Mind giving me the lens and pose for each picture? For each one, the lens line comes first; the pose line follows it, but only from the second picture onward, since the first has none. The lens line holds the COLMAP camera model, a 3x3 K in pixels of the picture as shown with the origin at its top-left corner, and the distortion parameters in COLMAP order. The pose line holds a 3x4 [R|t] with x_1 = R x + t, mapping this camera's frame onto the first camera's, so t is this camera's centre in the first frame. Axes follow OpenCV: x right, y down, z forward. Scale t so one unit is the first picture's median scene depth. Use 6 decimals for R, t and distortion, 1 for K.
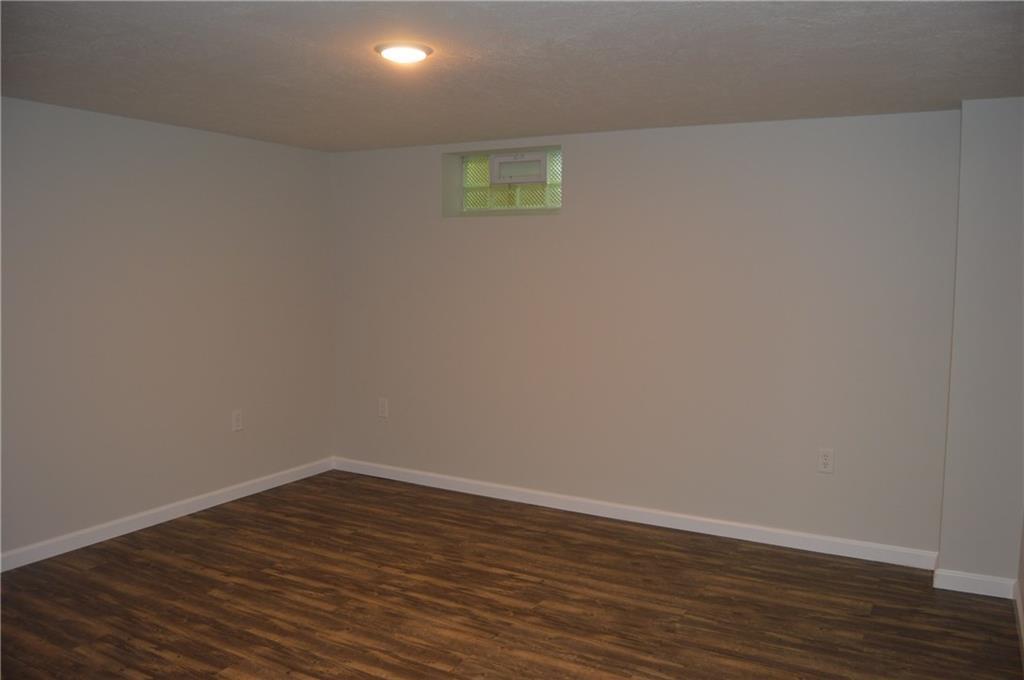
lens RADIAL K [[812.4, 0, 513.6], [0, 812.4, 340.2], [0, 0, 1]] dist [-0.095051, 0.040343]
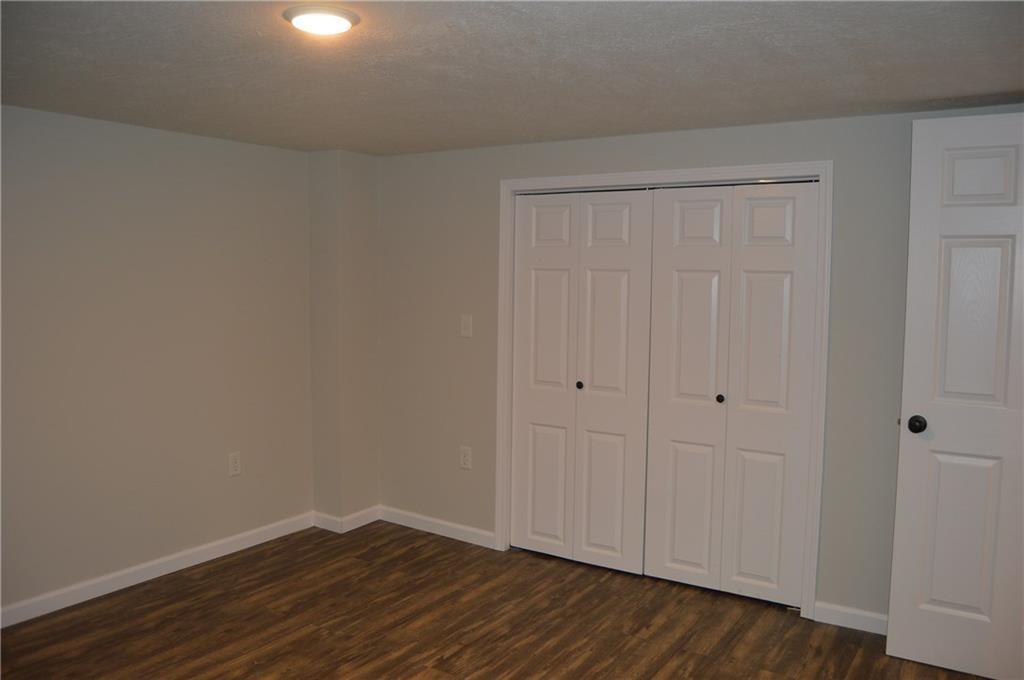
lens RADIAL K [[812.4, 0, 513.4], [0, 812.4, 339.2], [0, 0, 1]] dist [-0.095051, 0.040343]
pose [[0.061091, -0.087176, 0.994318, -0.734978], [0.083639, 0.993122, 0.081932, -0.081120], [-0.994622, 0.078158, 0.067962, 0.642984]]
